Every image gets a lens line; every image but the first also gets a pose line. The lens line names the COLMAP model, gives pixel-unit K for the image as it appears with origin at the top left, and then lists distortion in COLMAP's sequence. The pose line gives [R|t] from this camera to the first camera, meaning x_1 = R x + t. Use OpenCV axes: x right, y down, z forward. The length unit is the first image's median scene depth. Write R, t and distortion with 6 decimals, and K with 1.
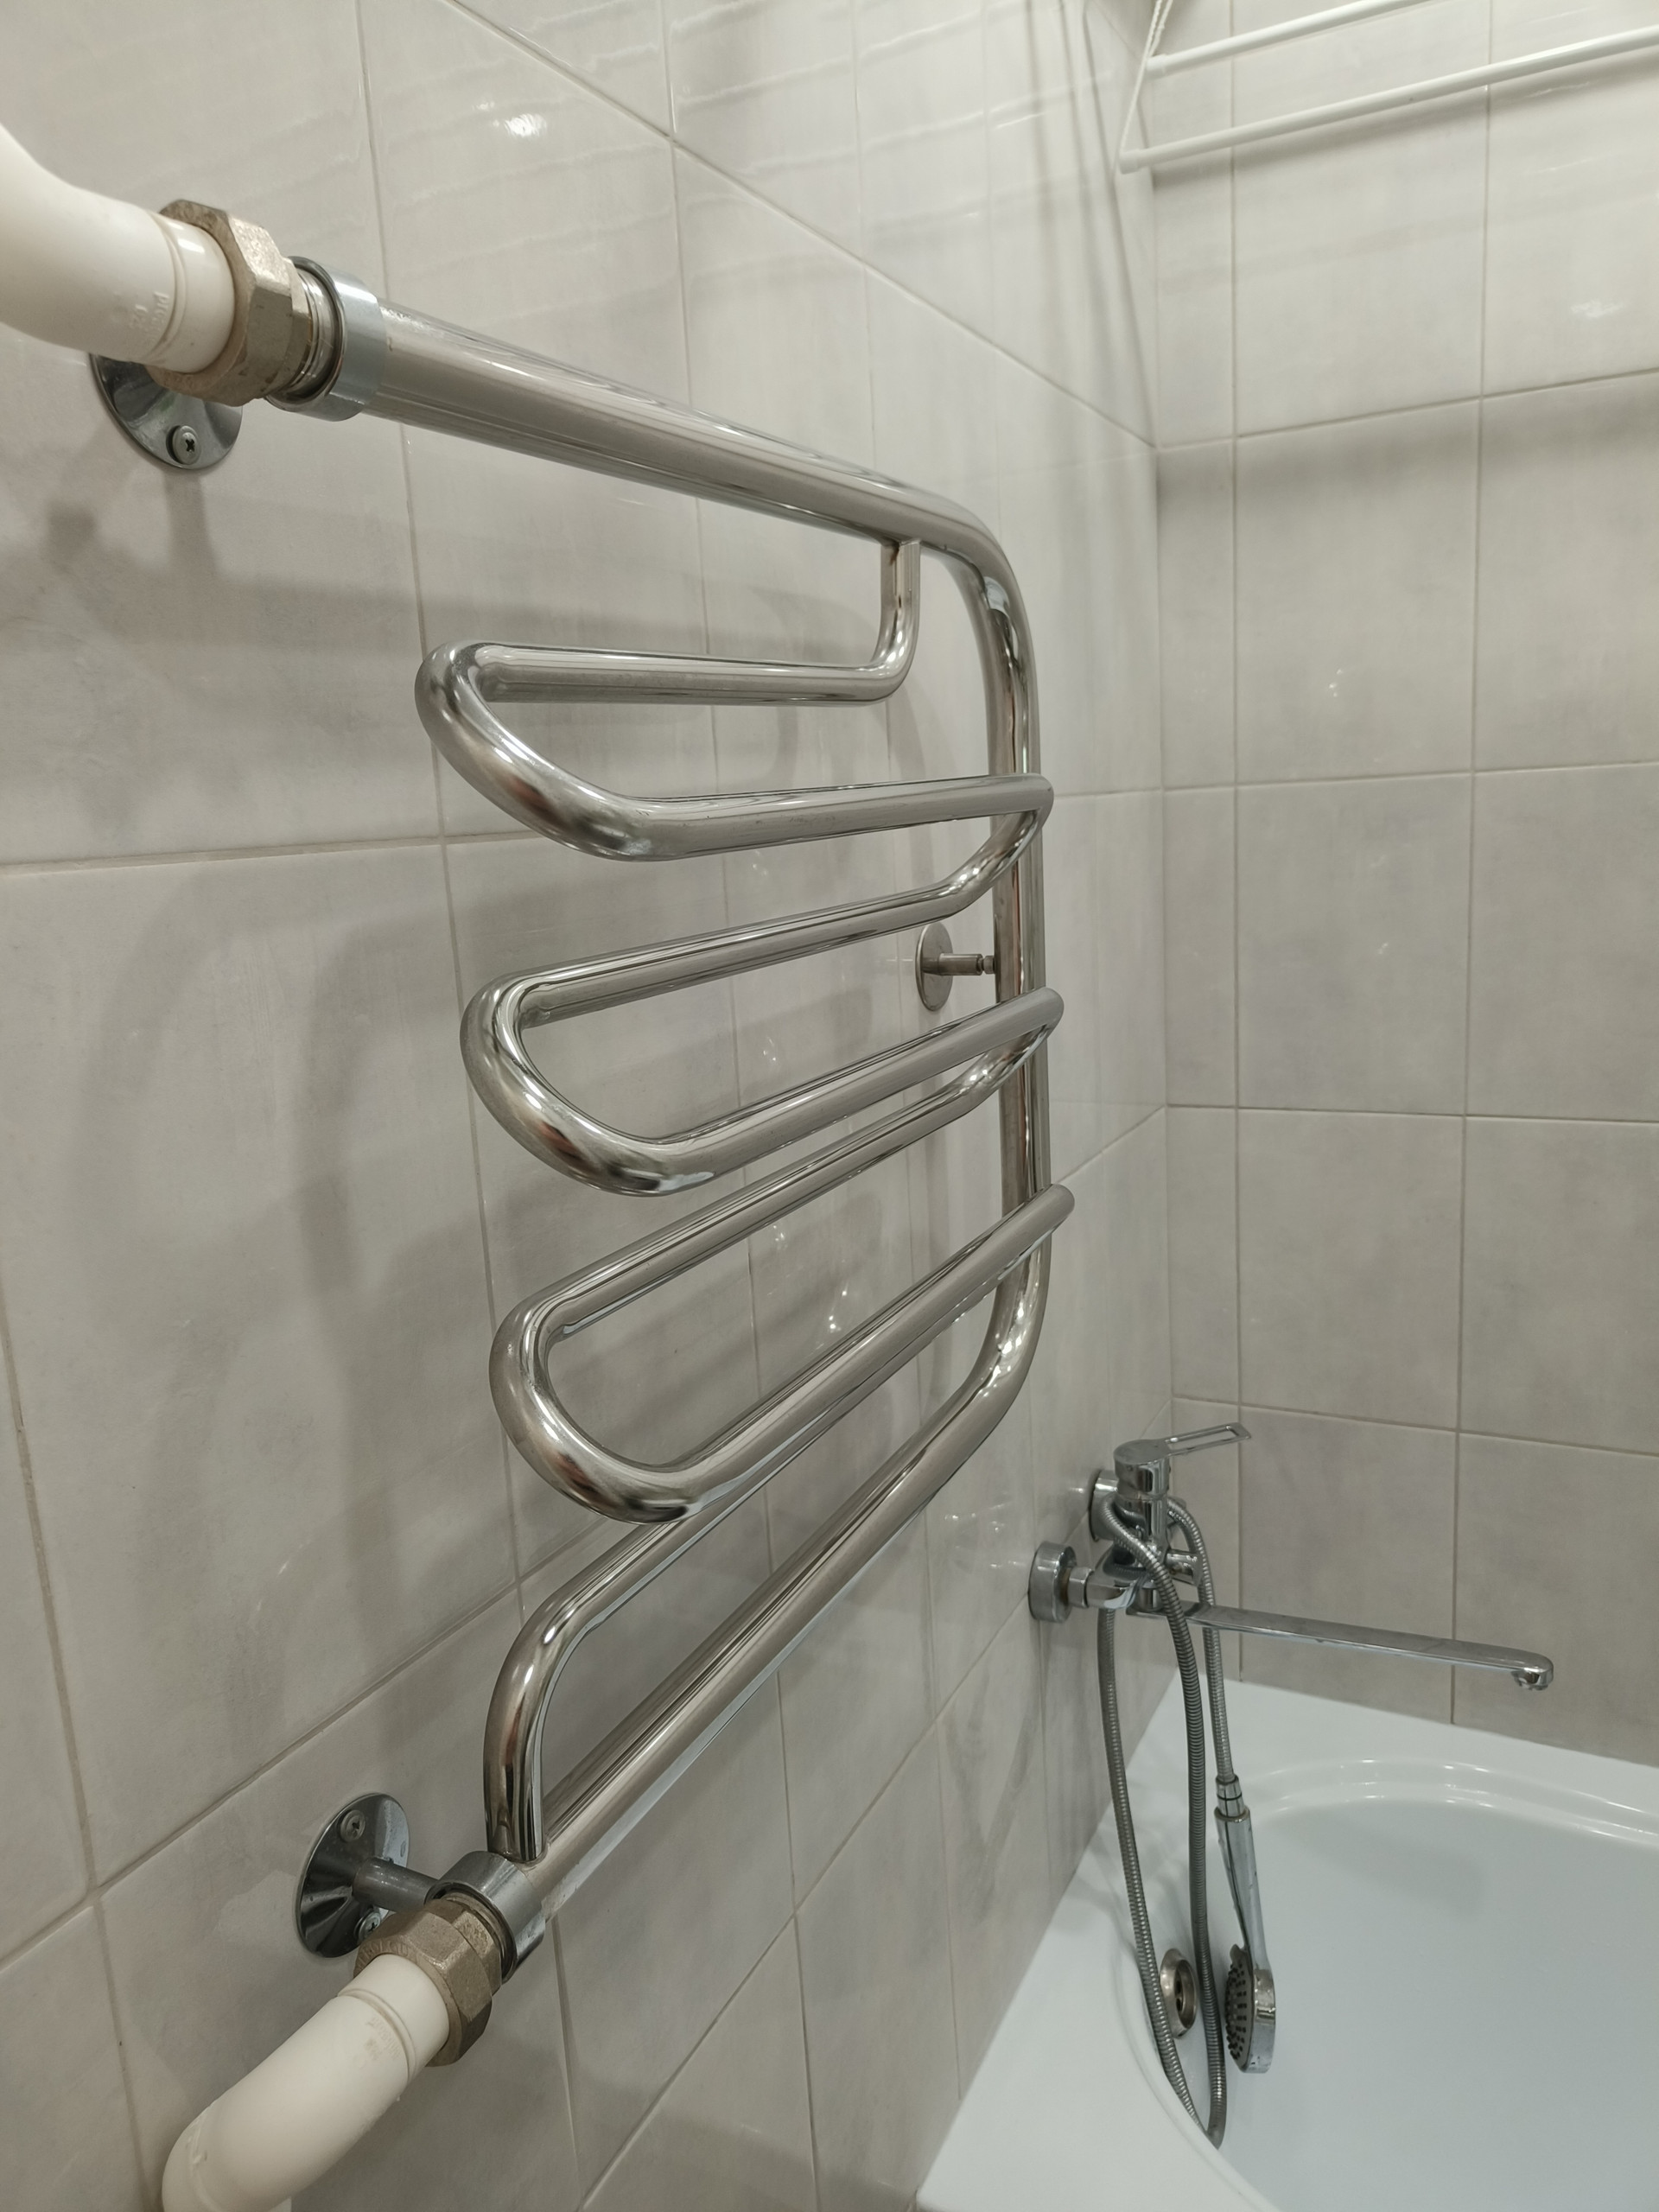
lens RADIAL K [[1555.4, 0, 816.7], [0, 1555.4, 1095.1], [0, 0, 1]] dist [0.017785, -0.001645]
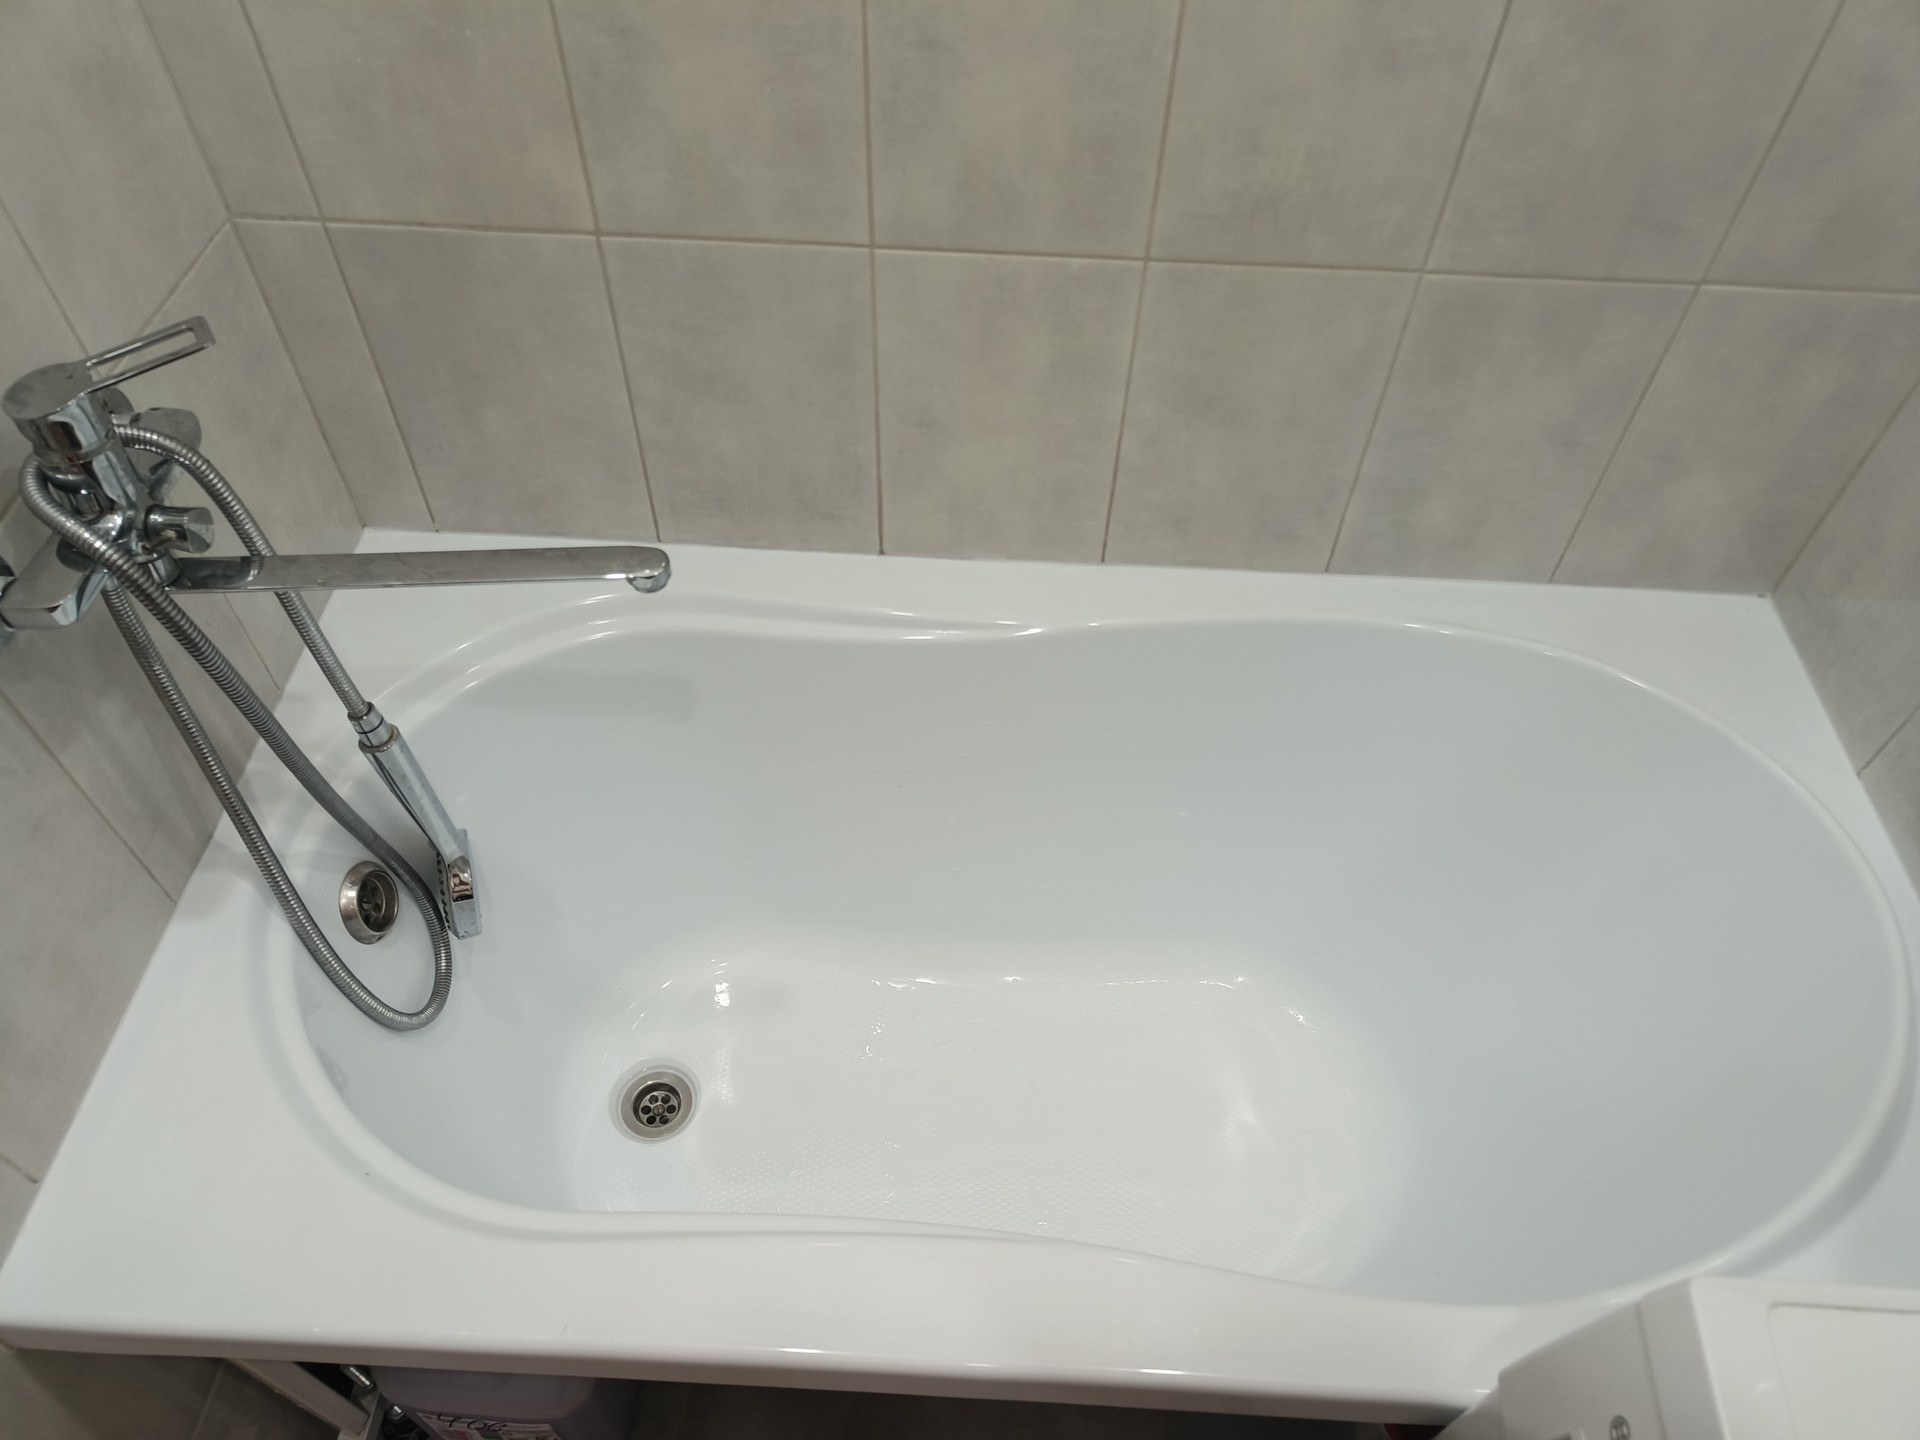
lens RADIAL K [[1350.1, 0, 973.7], [0, 1350.1, 727.6], [0, 0, 1]] dist [0.017785, -0.001645]
pose [[0.904375, -0.267848, 0.332210, 0.297757], [-0.001390, 0.776633, 0.629952, -0.020473], [-0.426737, -0.570175, 0.701995, 0.312810]]
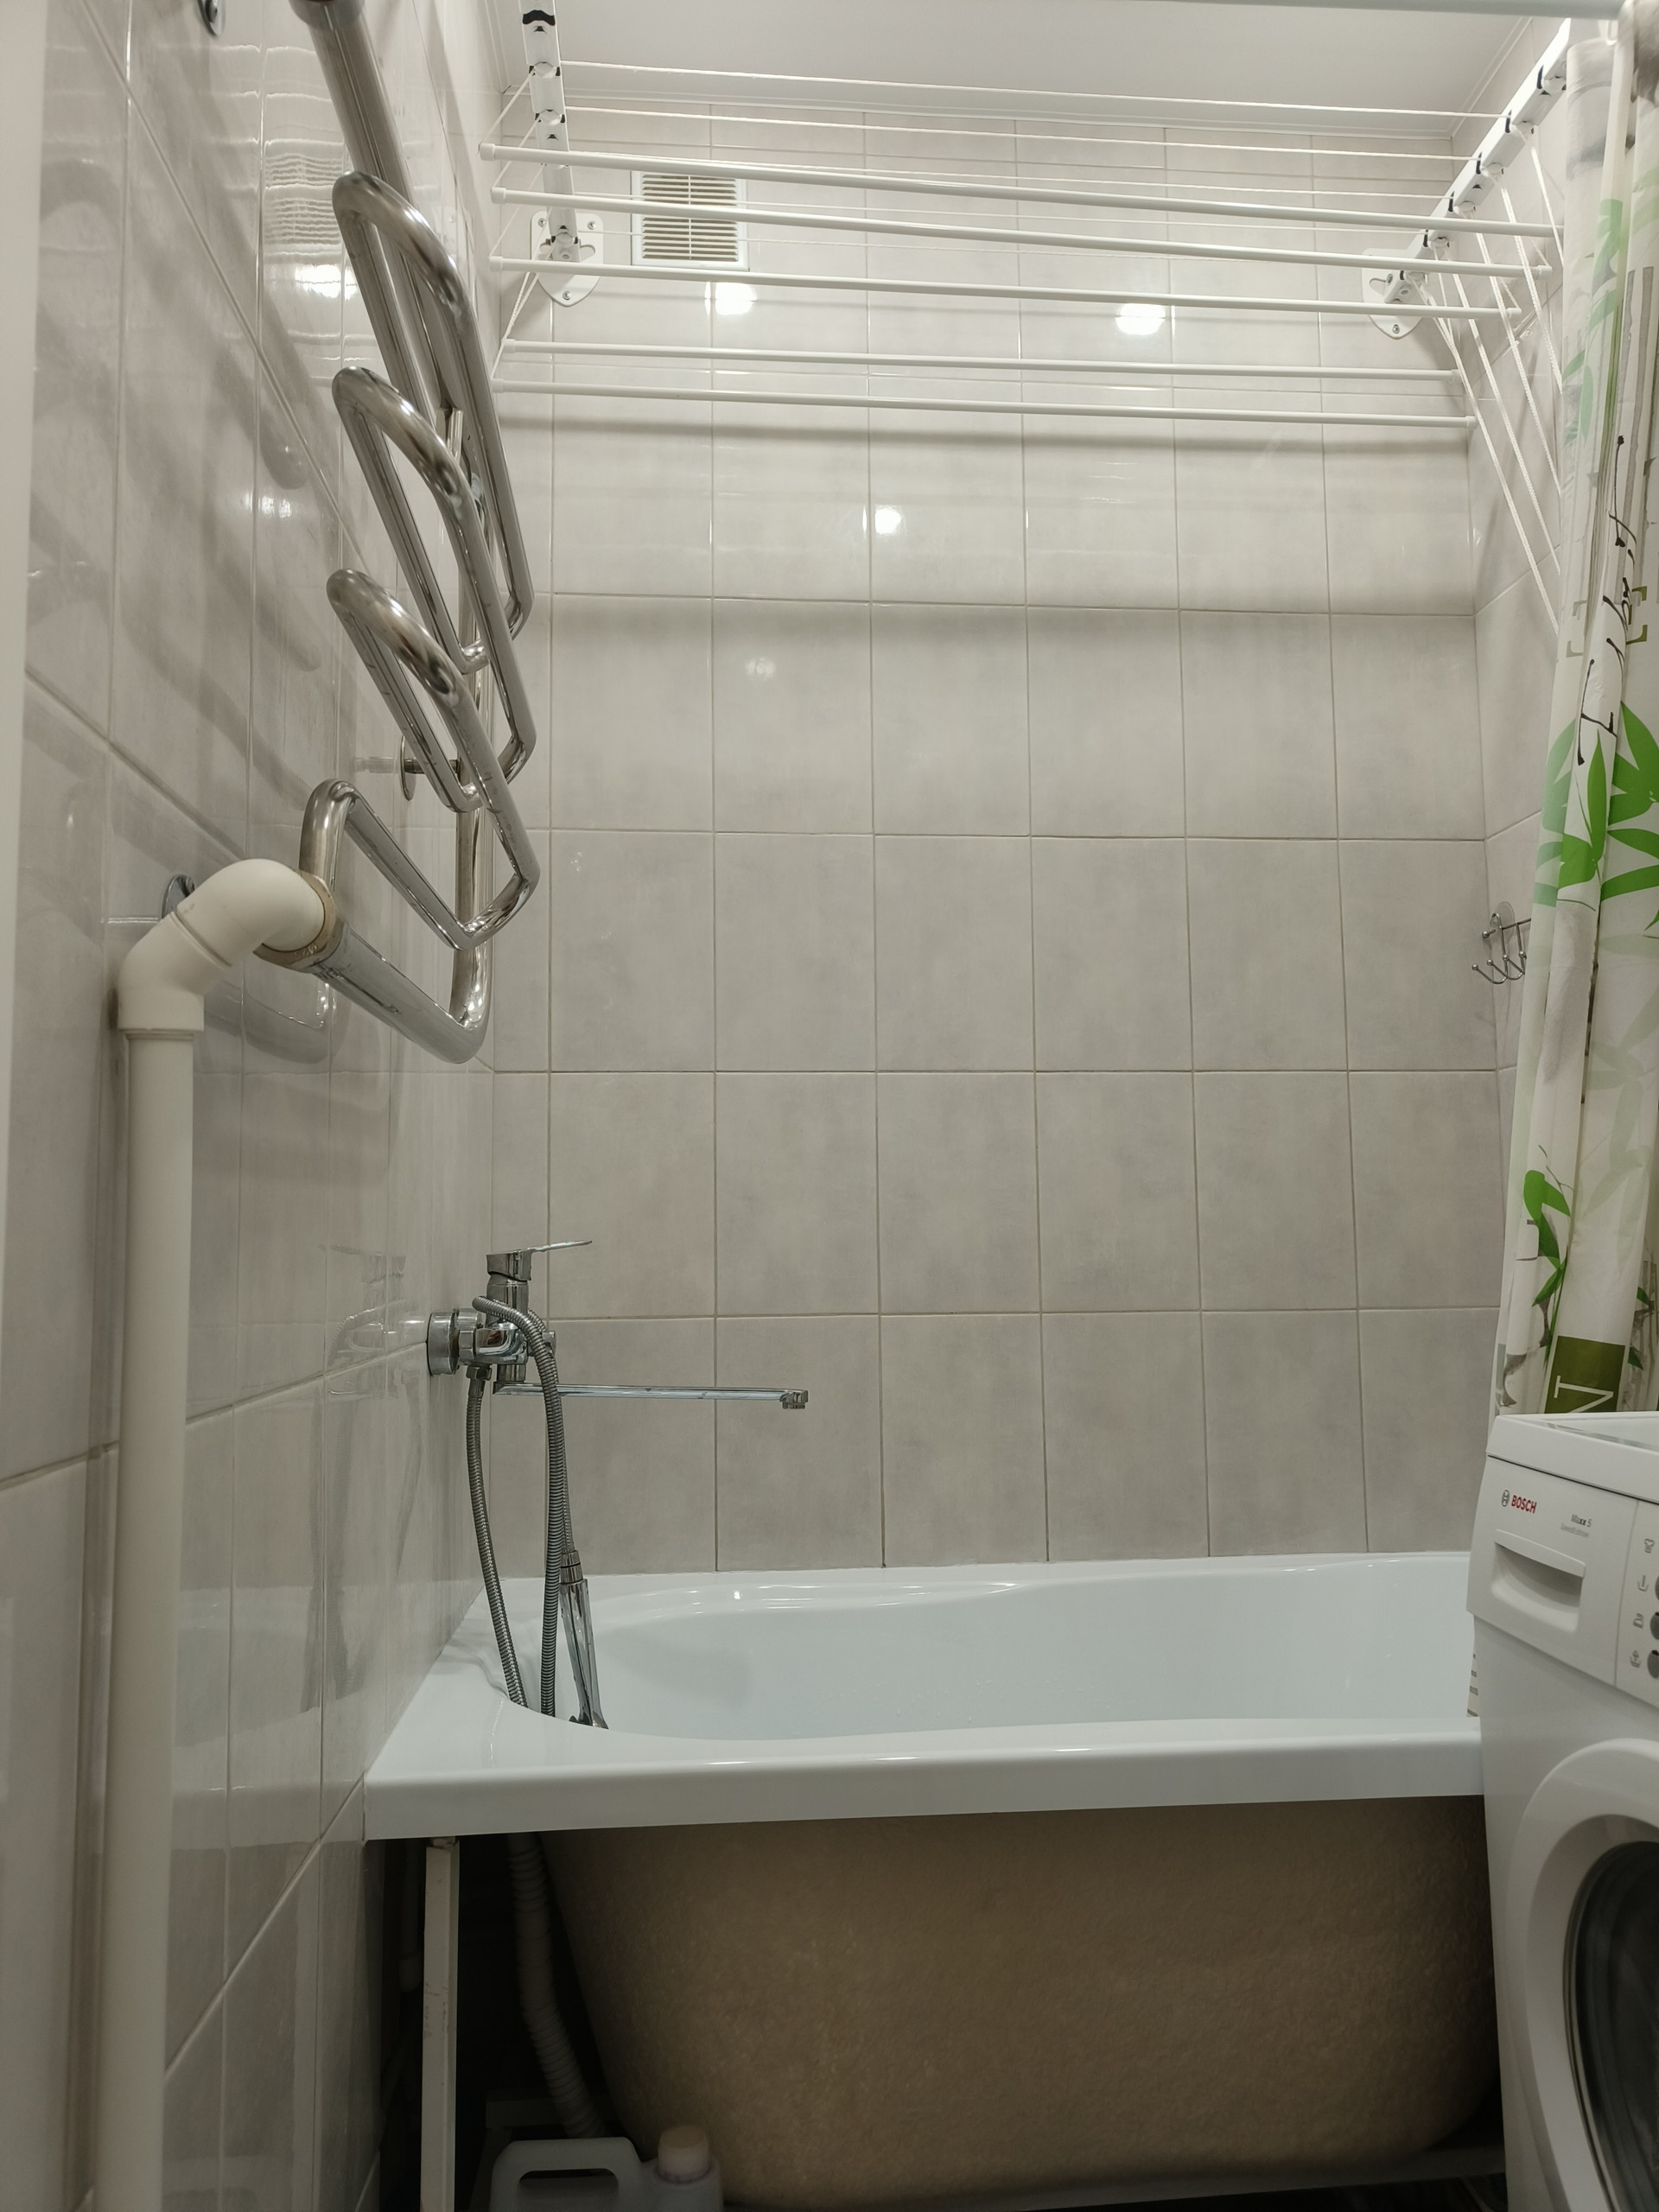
lens RADIAL K [[1555.4, 0, 814.1], [0, 1555.4, 1107.4], [0, 0, 1]] dist [0.017785, -0.001645]
pose [[0.847345, 0.102686, 0.521020, -0.216345], [0.060229, 0.956212, -0.286410, 0.436194], [-0.527616, 0.274068, 0.804057, -0.131563]]
